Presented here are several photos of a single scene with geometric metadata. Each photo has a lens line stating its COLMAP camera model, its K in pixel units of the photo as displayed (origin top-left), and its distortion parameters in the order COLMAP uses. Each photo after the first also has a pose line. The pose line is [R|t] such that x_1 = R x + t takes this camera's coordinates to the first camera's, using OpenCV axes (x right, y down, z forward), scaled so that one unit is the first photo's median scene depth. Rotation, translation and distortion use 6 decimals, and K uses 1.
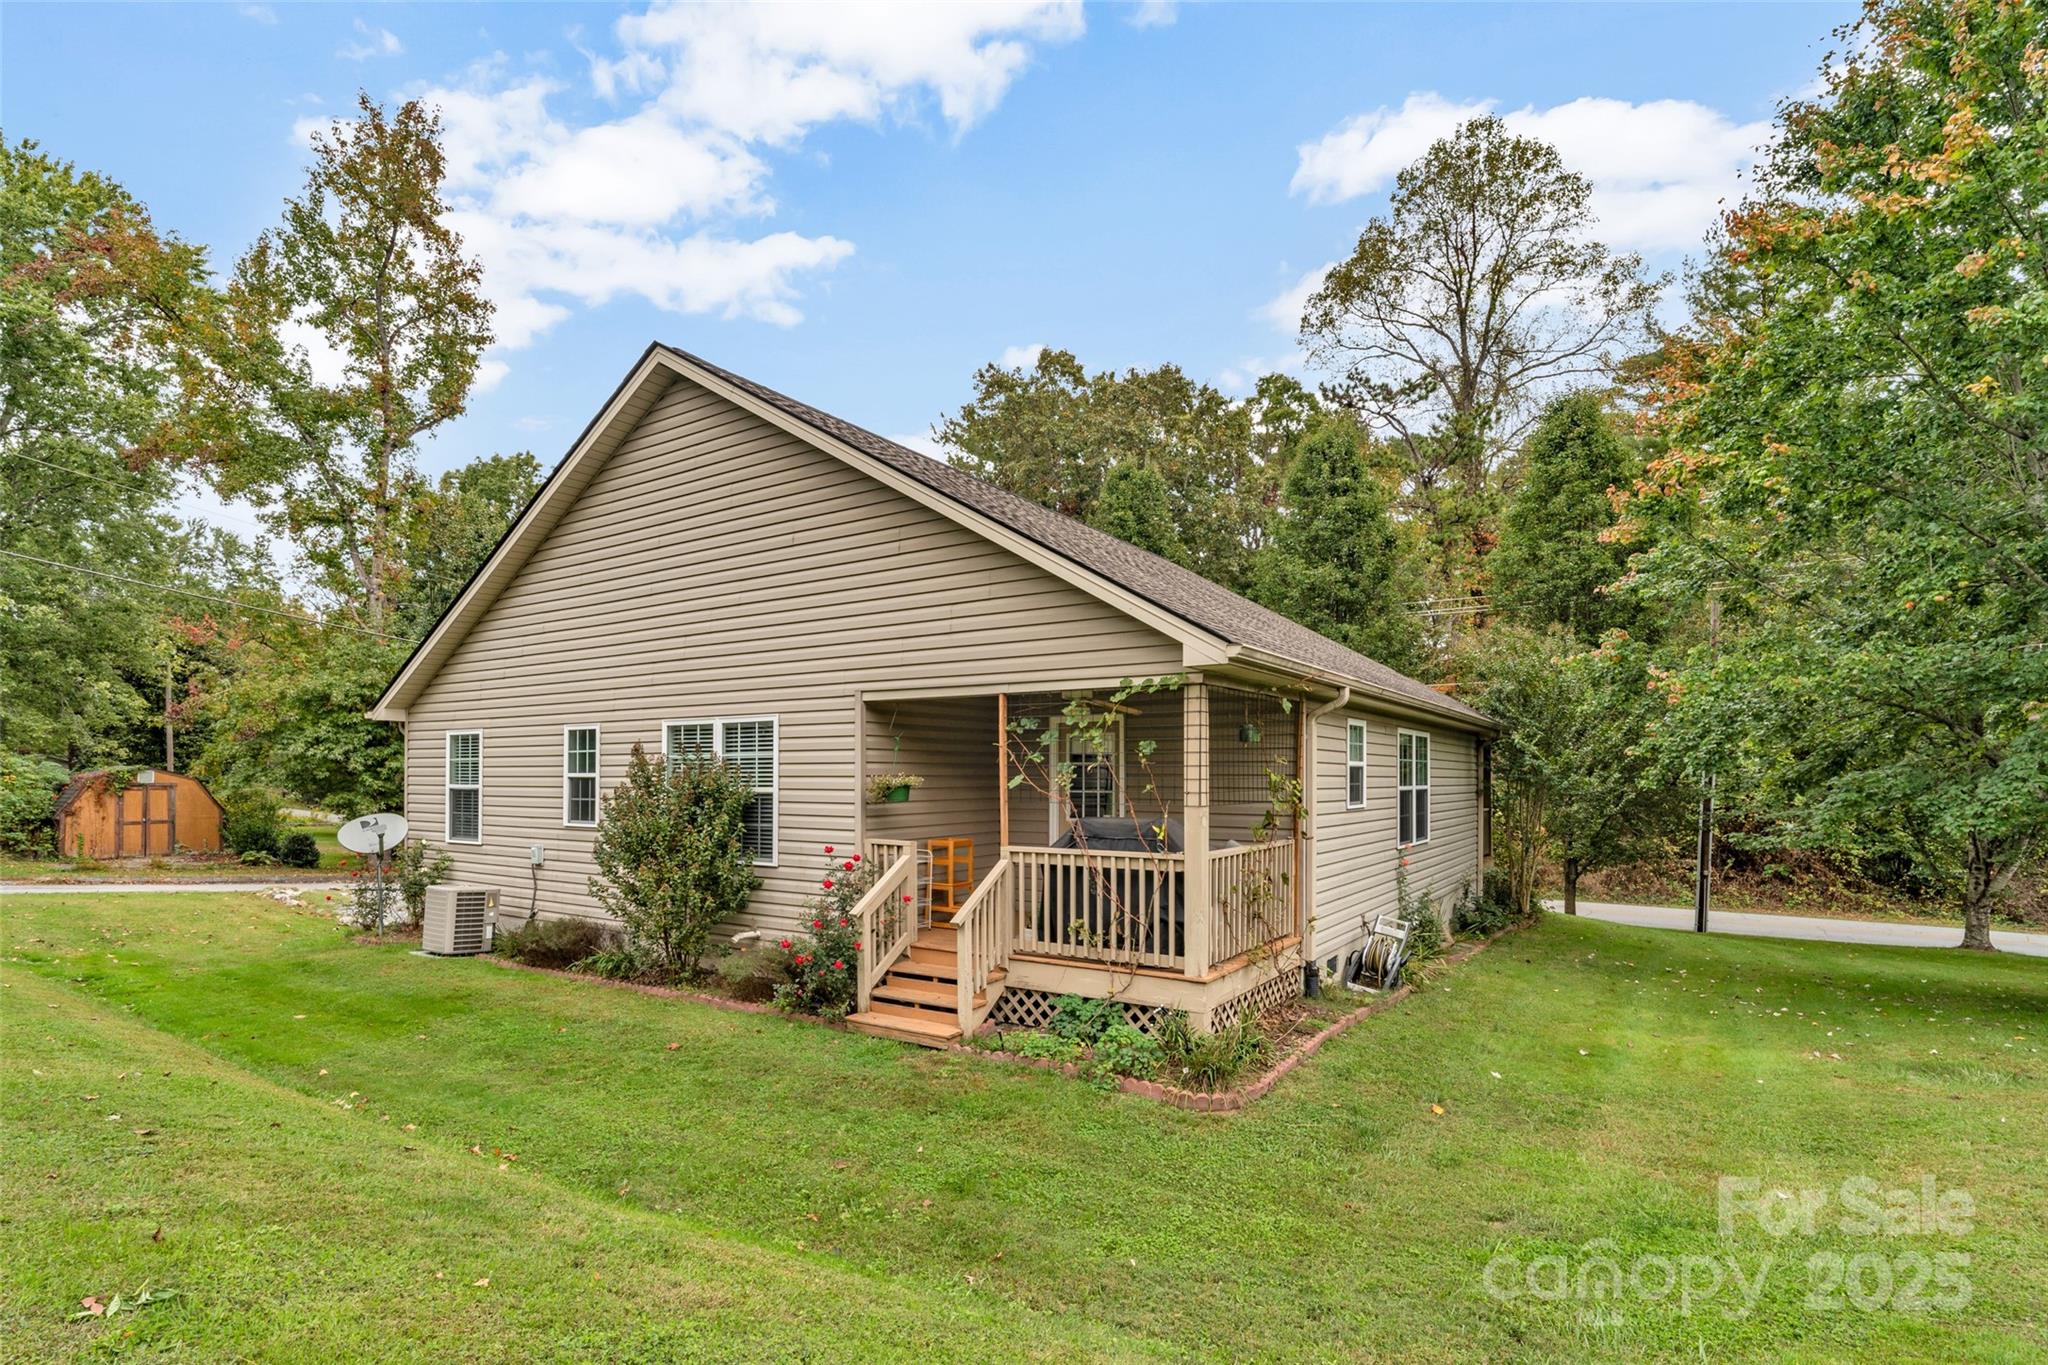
lens RADIAL K [[980.1, 0, 1029.9], [0, 980.1, 777.7], [0, 0, 1]] dist [-0.011062, -0.000080]
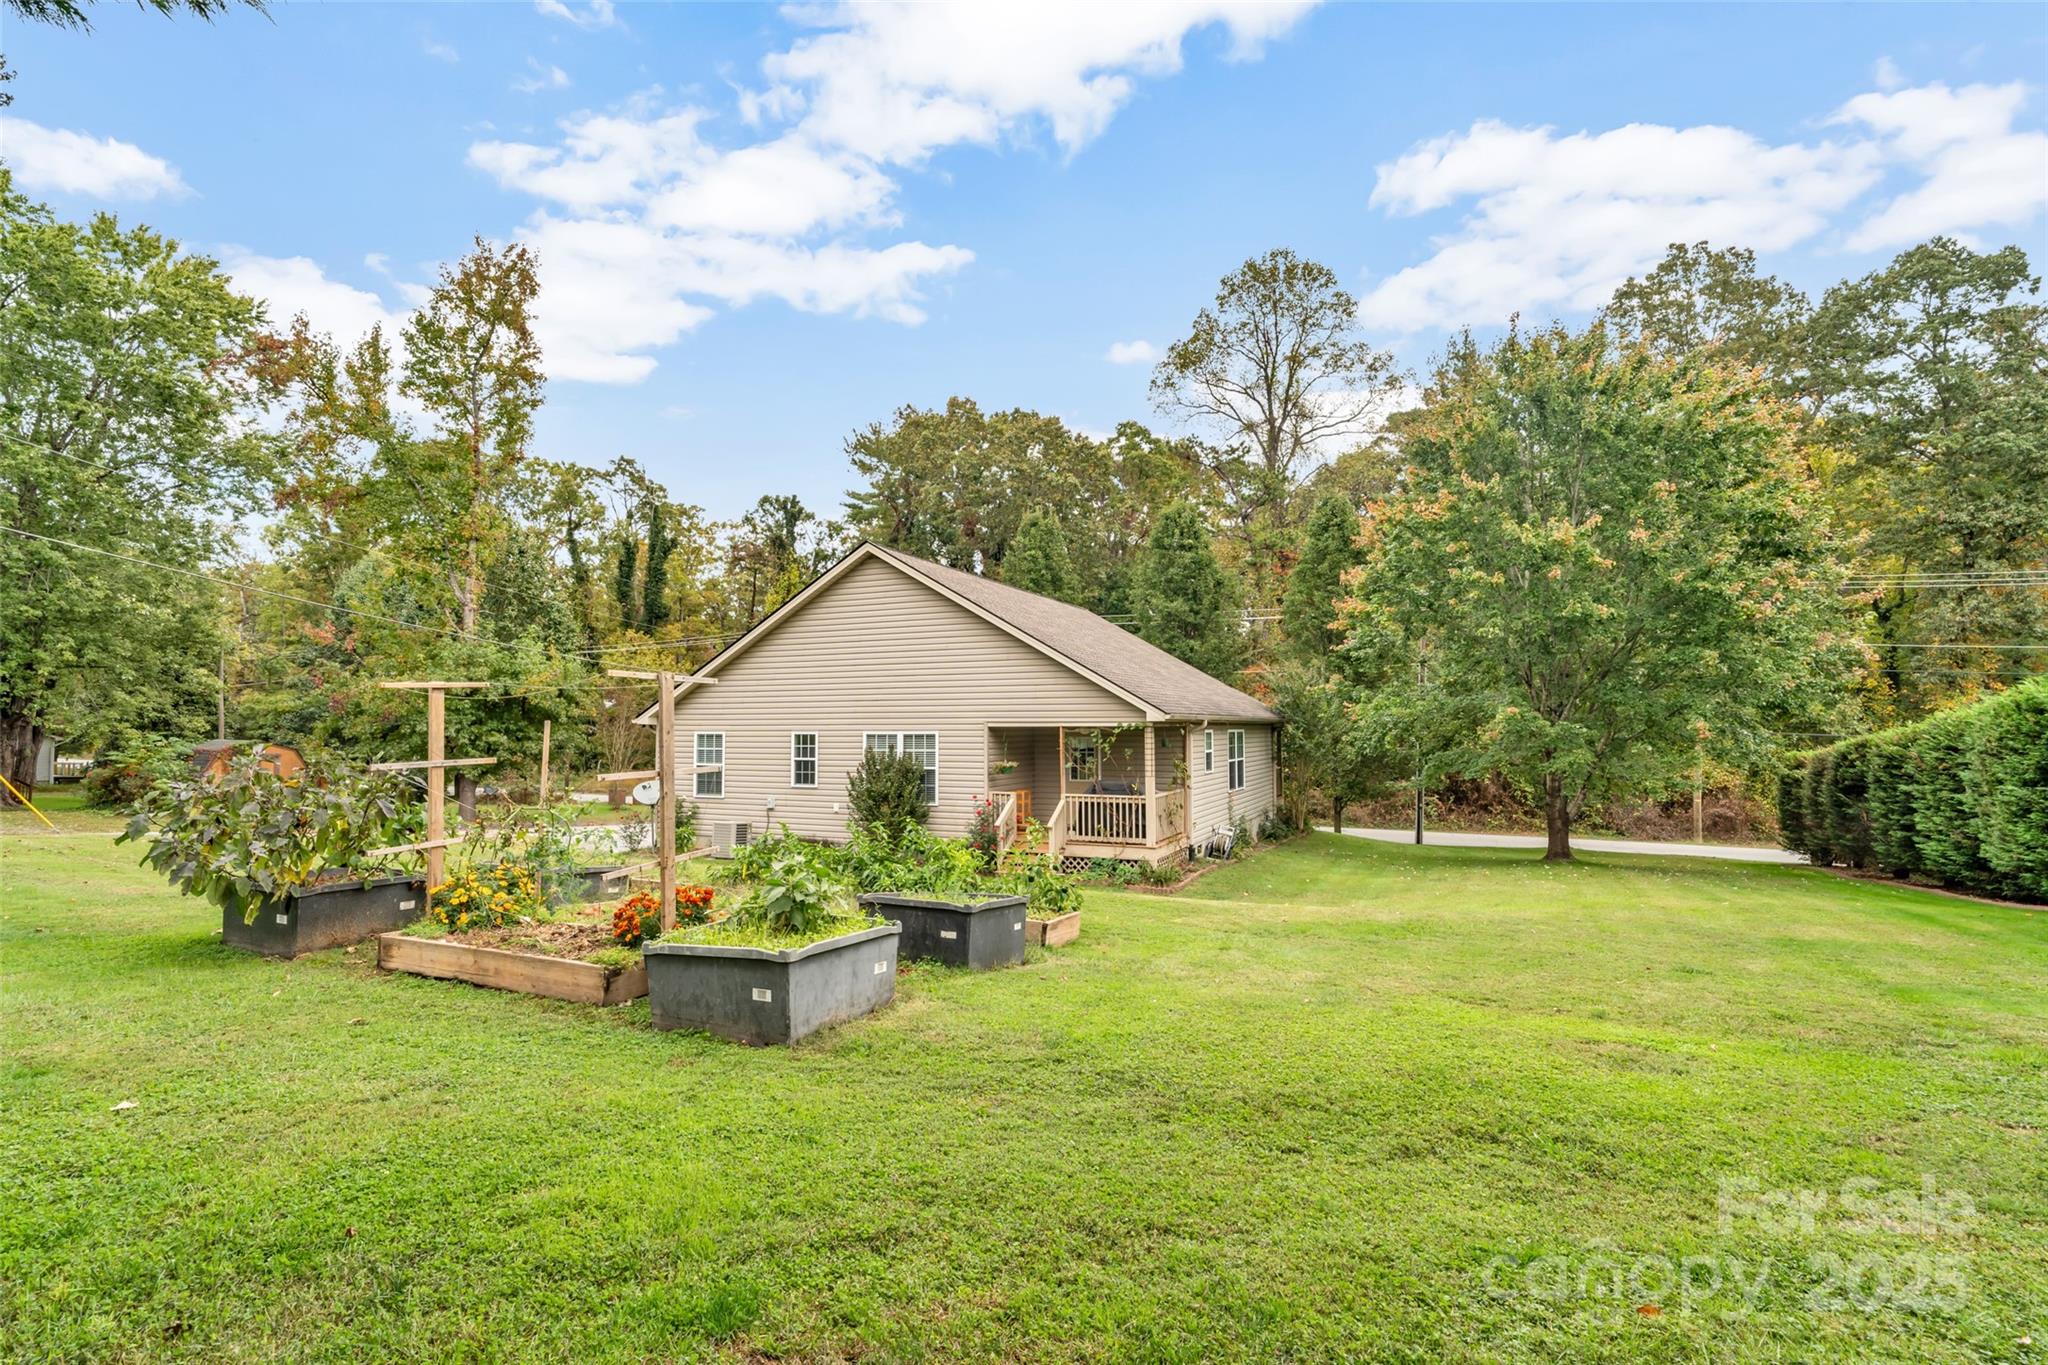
lens RADIAL K [[971.9, 0, 1019.4], [0, 971.9, 687.3], [0, 0, 1]] dist [-0.012120, 0.006873]
pose [[0.988565, 0.001256, 0.150791, -0.243790], [0.004741, 0.999212, -0.039403, -0.046405], [-0.150721, 0.039667, 0.987780, -0.636176]]
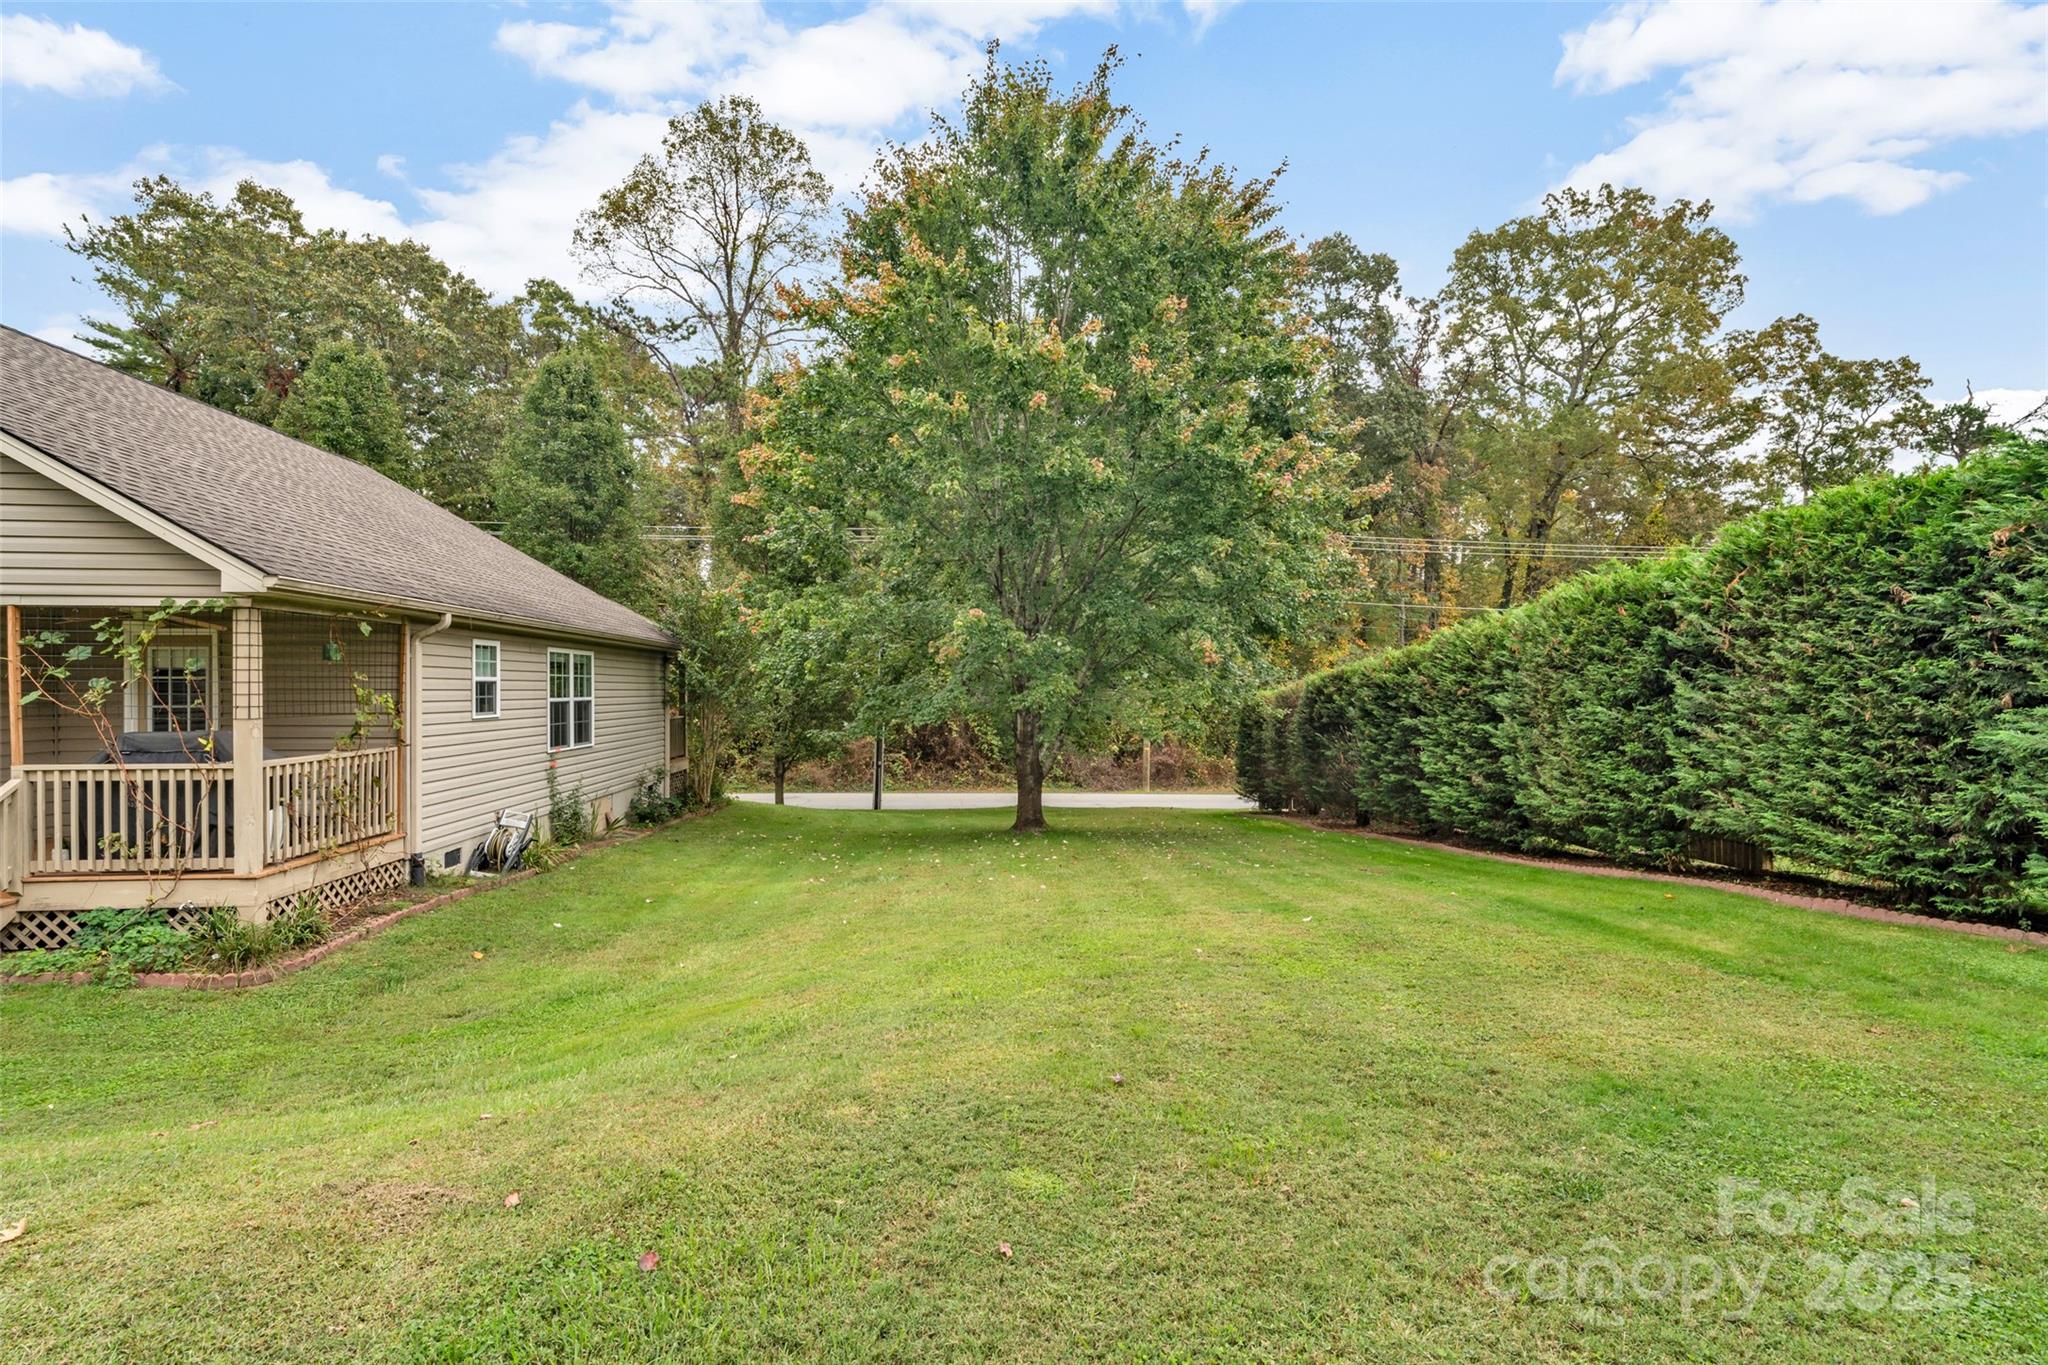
lens RADIAL K [[971.9, 0, 1019.4], [0, 971.9, 687.3], [0, 0, 1]] dist [-0.012120, 0.006873]
pose [[0.790951, -0.001729, 0.611877, 0.089822], [0.002199, 0.999998, -0.000017, -0.002074], [-0.611876, 0.001359, 0.790953, -0.181923]]
